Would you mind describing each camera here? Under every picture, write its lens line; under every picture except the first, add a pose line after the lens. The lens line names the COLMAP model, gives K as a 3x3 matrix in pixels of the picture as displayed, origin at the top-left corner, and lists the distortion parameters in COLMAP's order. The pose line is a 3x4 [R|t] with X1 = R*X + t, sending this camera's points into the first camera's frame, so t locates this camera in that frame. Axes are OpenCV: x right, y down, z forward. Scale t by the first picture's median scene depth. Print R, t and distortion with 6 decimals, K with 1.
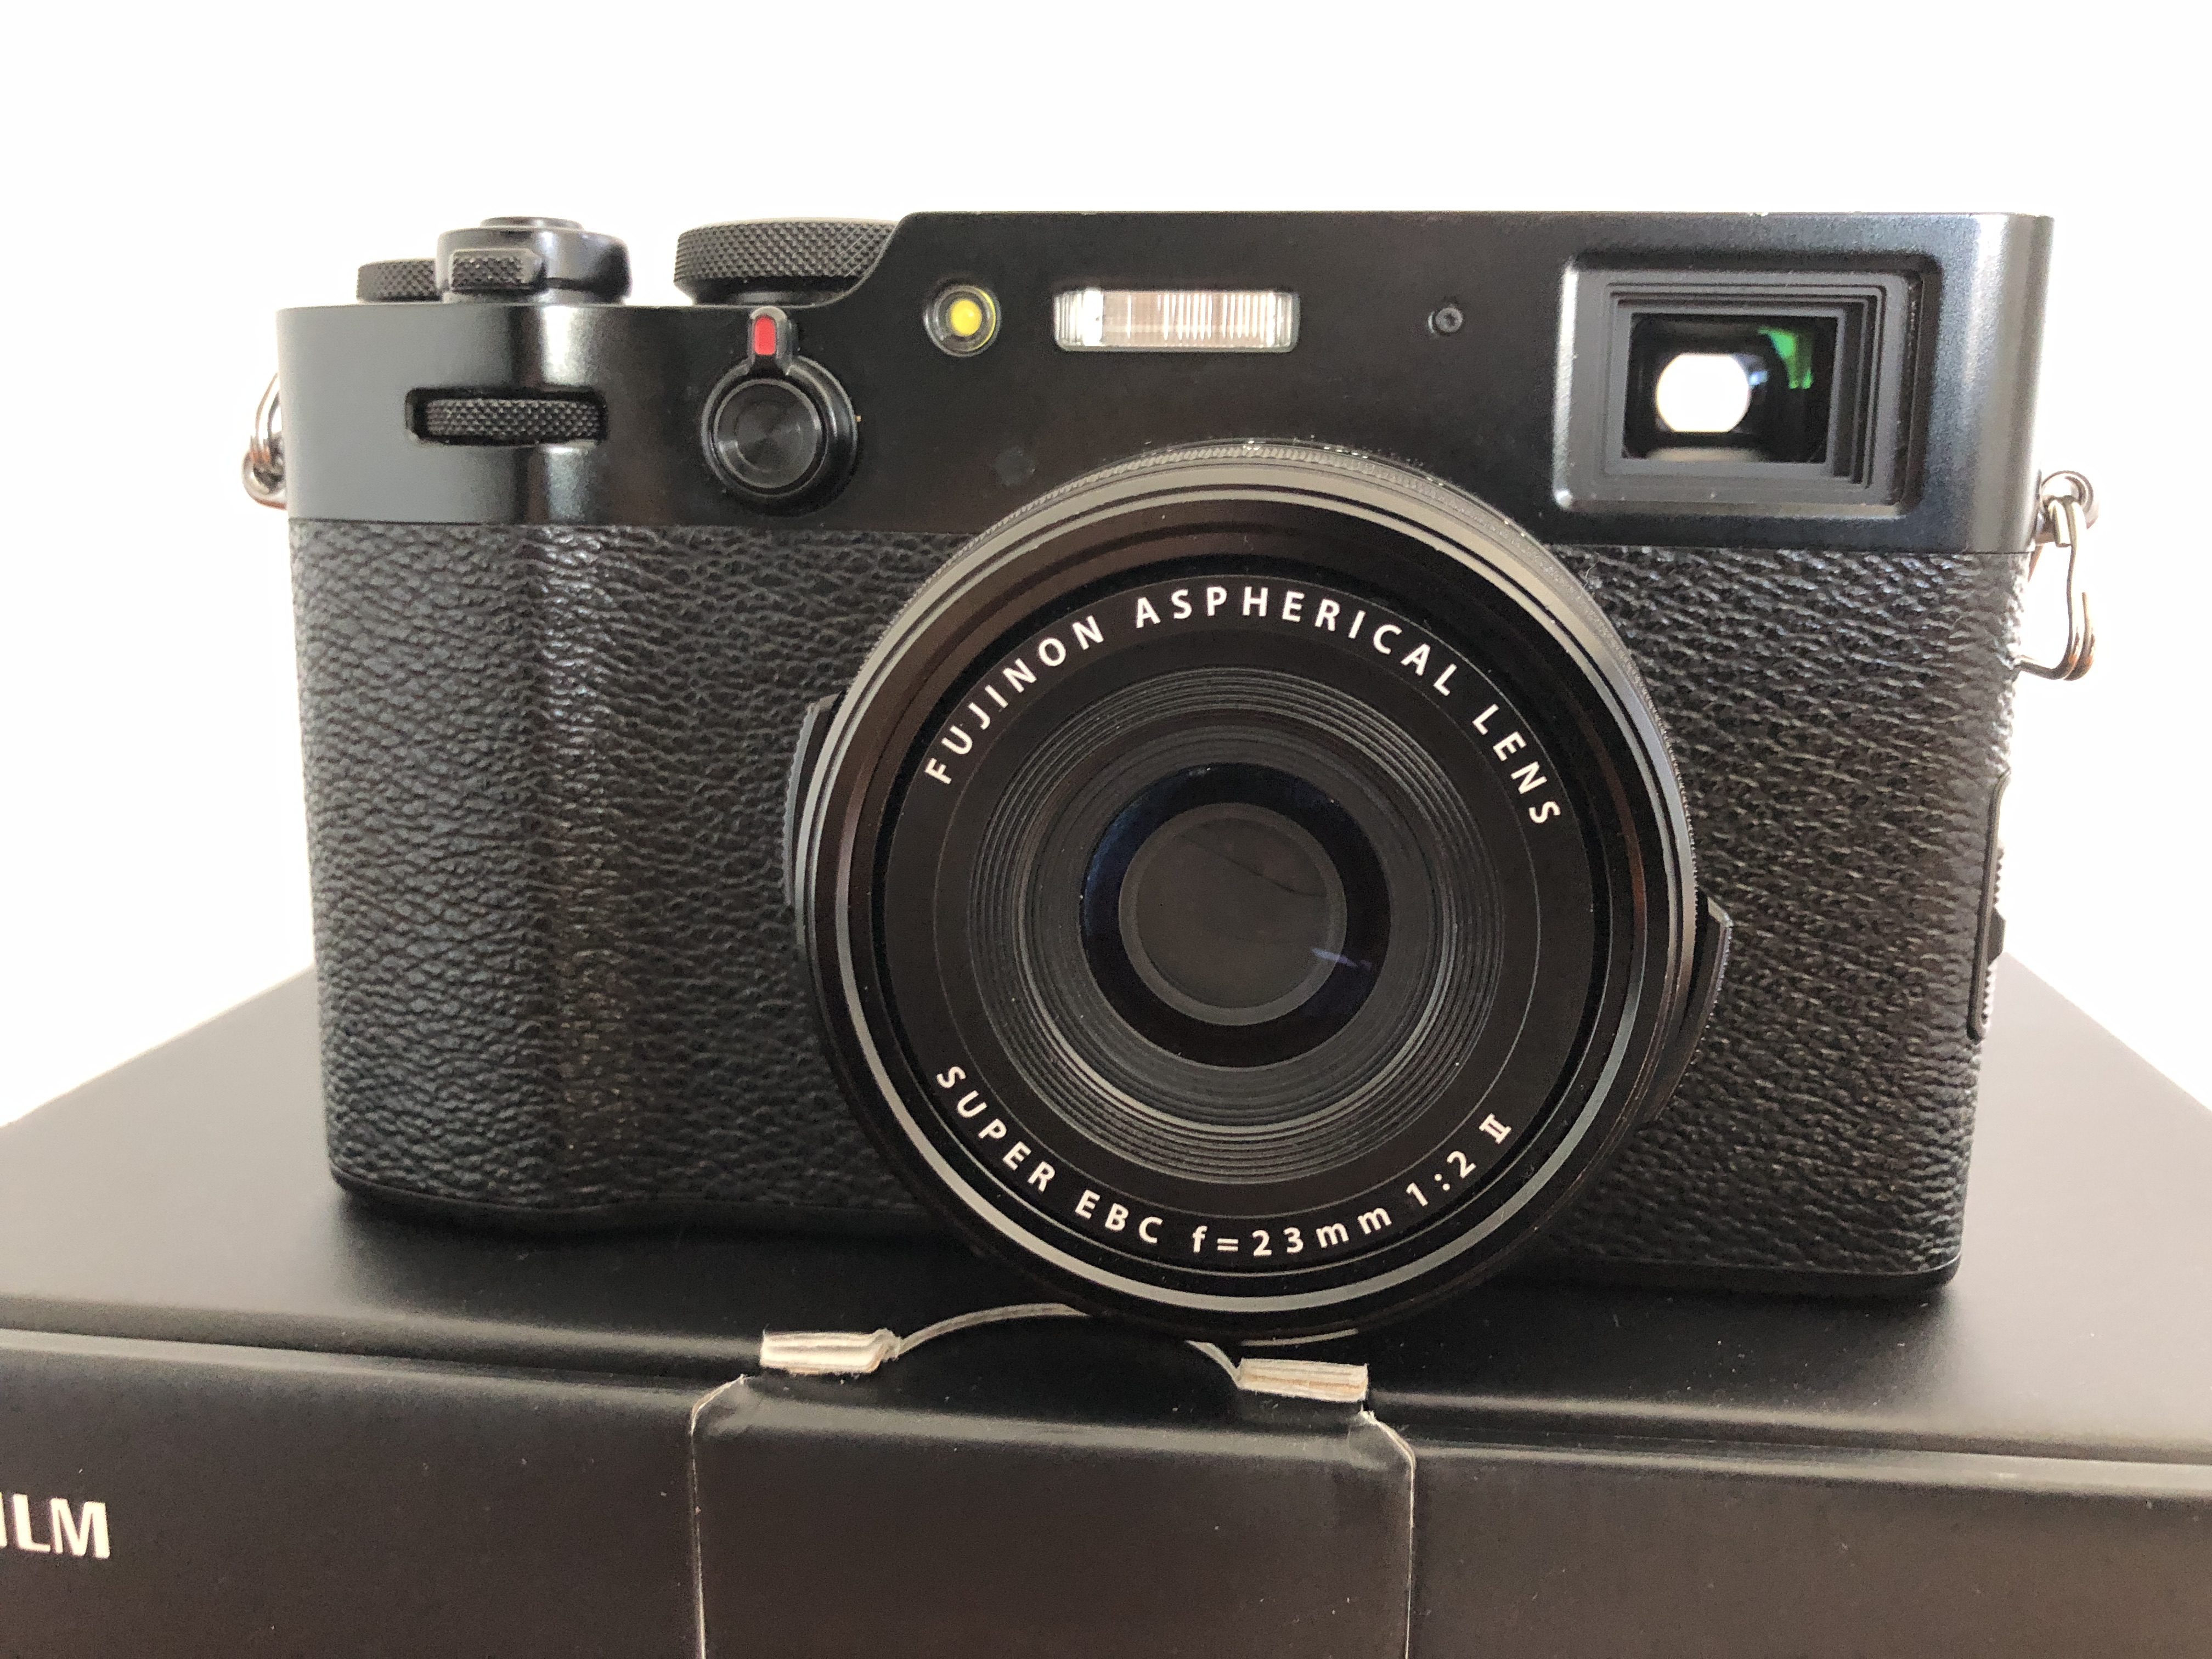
lens RADIAL K [[1848.8, 0, 1105.9], [0, 1848.8, 826.6], [0, 0, 1]] dist [0.045988, -0.001504]
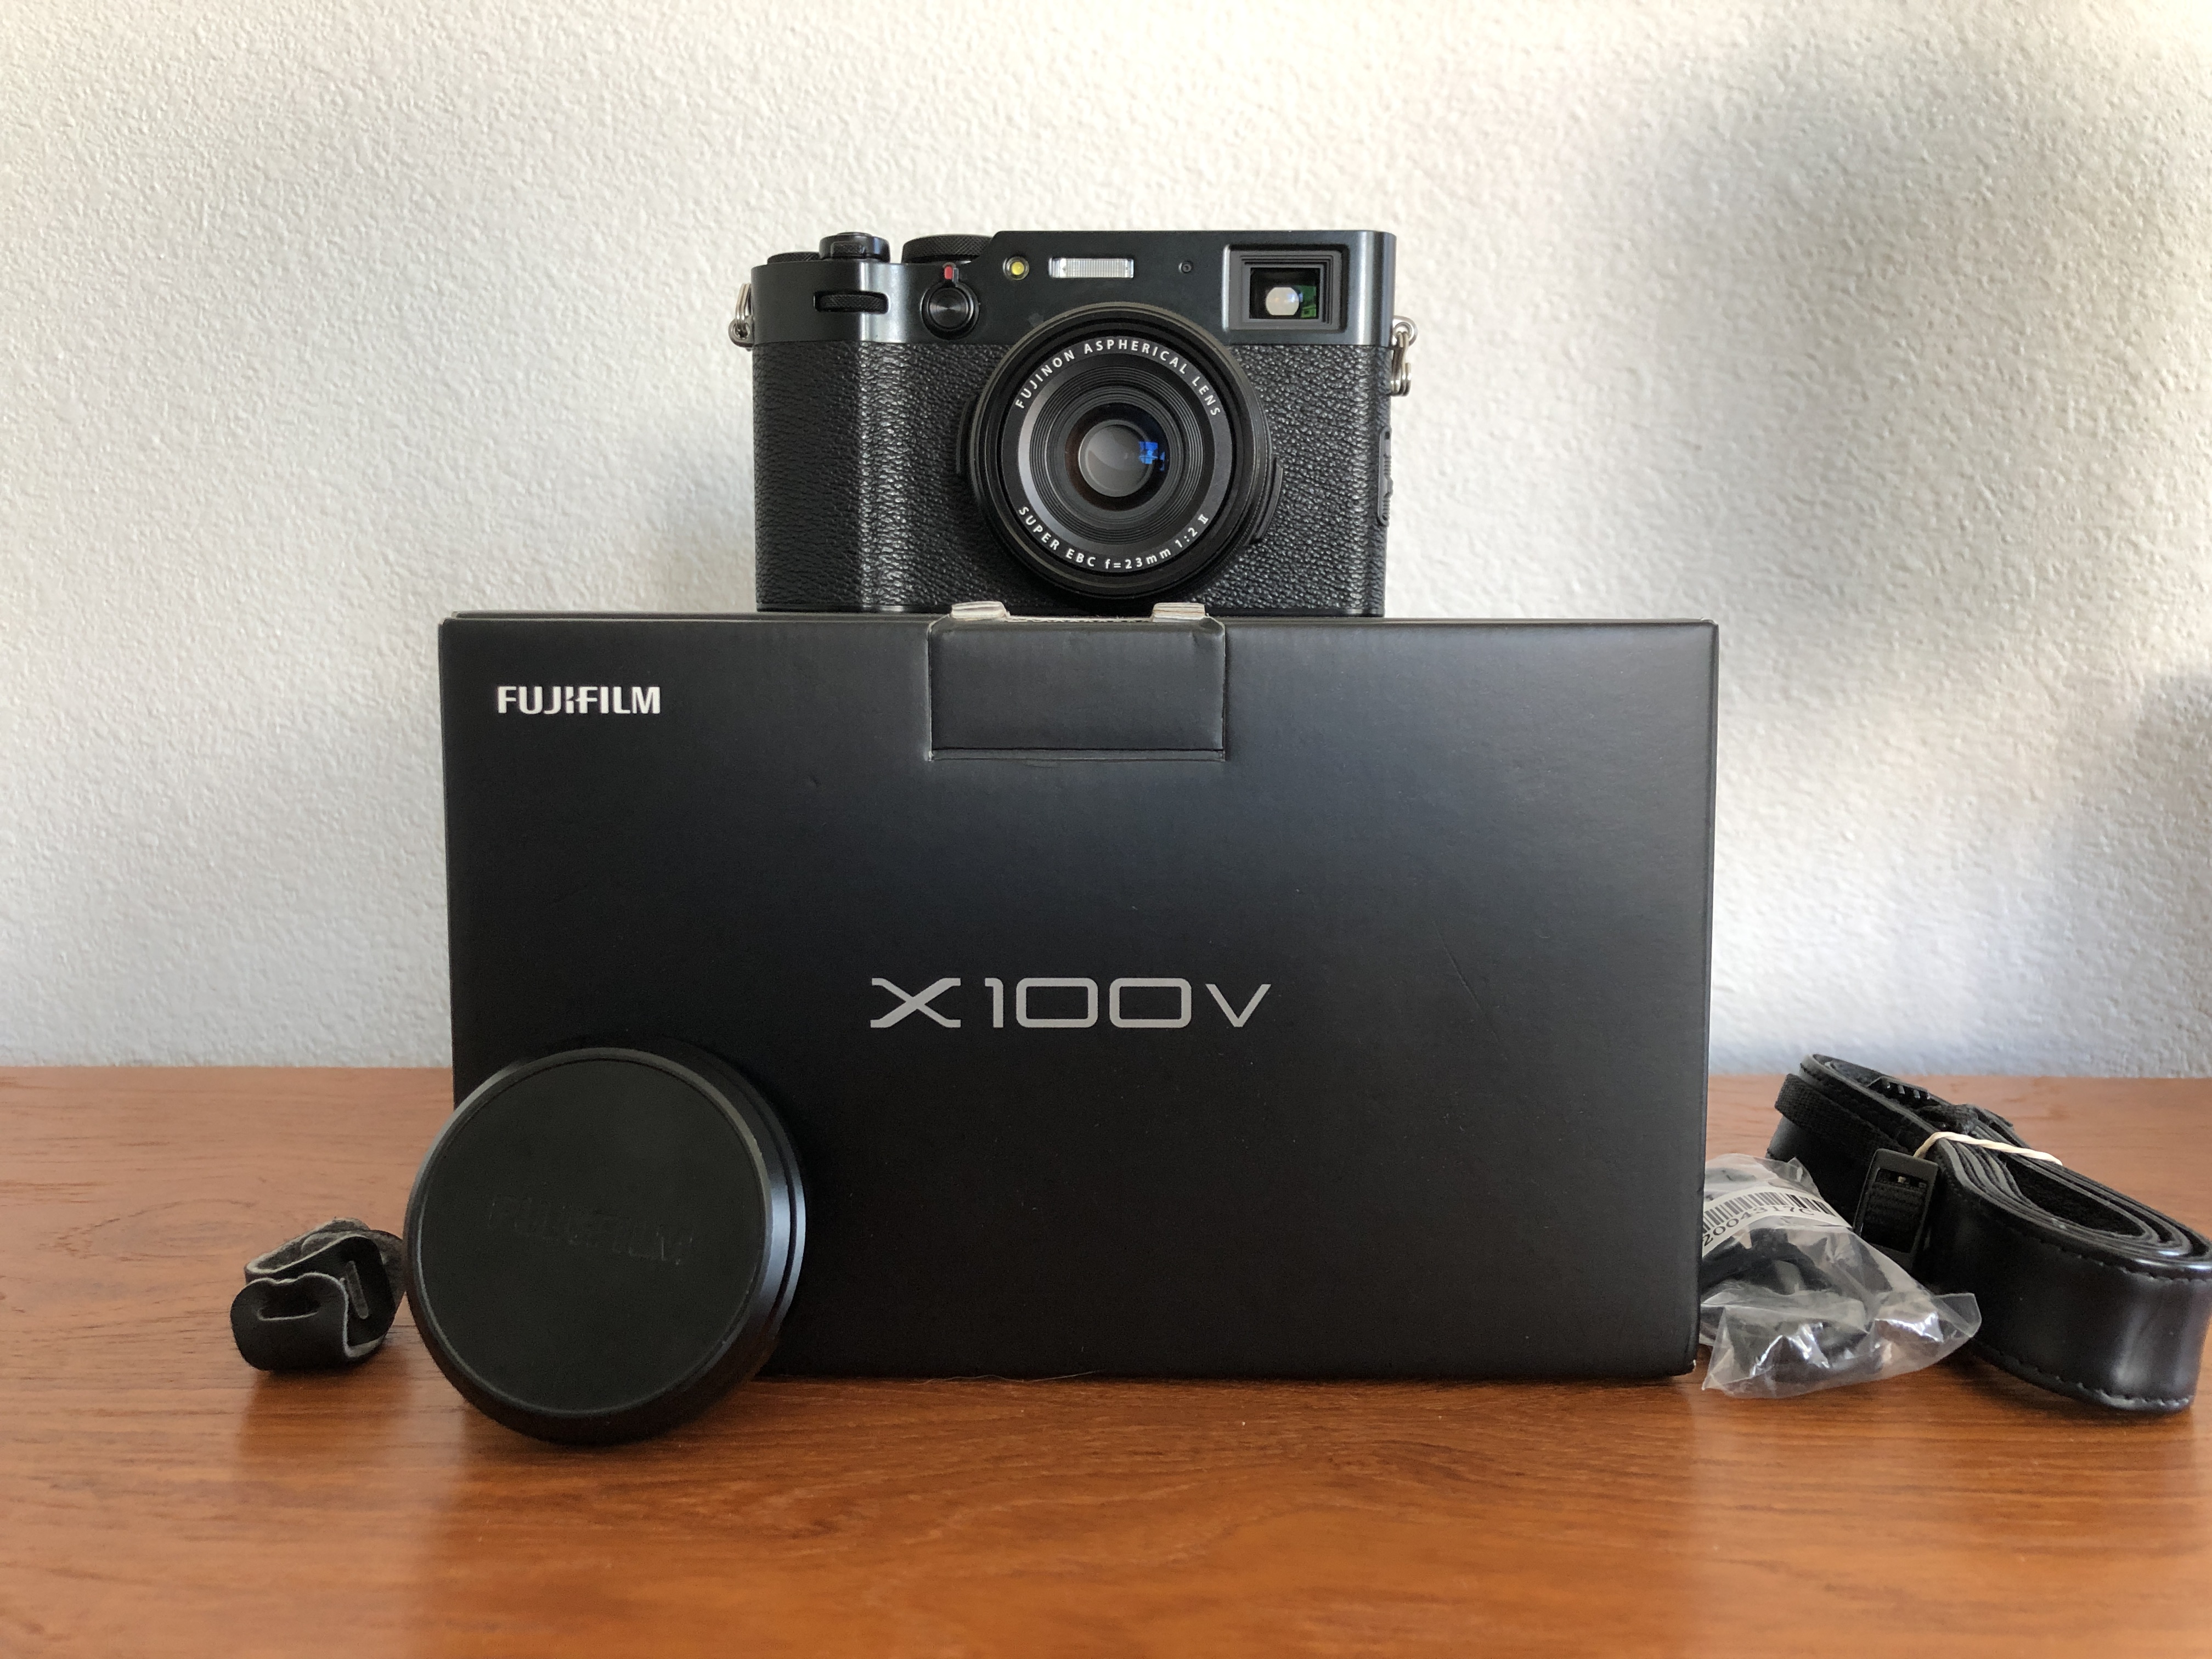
lens RADIAL K [[1848.8, 0, 1106.5], [0, 1848.8, 831.1], [0, 0, 1]] dist [0.045988, -0.001504]
pose [[0.997223, -0.012500, 0.073411, -0.176552], [0.017996, 0.997045, -0.074681, 0.879120], [-0.072260, 0.075795, 0.994502, -1.938950]]
